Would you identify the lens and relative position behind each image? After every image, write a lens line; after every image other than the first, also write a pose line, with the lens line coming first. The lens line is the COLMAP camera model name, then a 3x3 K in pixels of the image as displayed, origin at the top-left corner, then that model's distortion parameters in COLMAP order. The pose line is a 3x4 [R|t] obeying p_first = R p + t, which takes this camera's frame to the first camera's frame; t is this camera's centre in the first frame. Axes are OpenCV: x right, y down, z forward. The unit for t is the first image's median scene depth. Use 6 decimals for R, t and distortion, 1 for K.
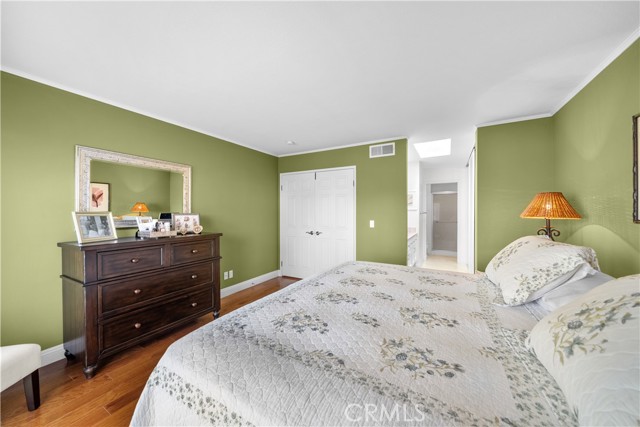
lens RADIAL K [[236.3, 0, 320.0], [0, 236.3, 213.5], [0, 0, 1]] dist [-0.001062, -0.000073]
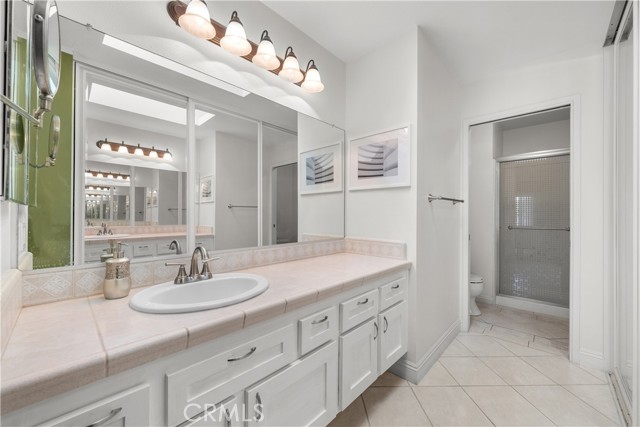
lens RADIAL K [[246.6, 0, 320.0], [0, 246.6, 213.5], [0, 0, 1]] dist [0.000280, 0.000048]
pose [[0.966694, 0.006552, -0.255852, 0.307580], [-0.008632, 0.999938, -0.007008, 0.018236], [0.255790, 0.008983, 0.966691, 0.535552]]
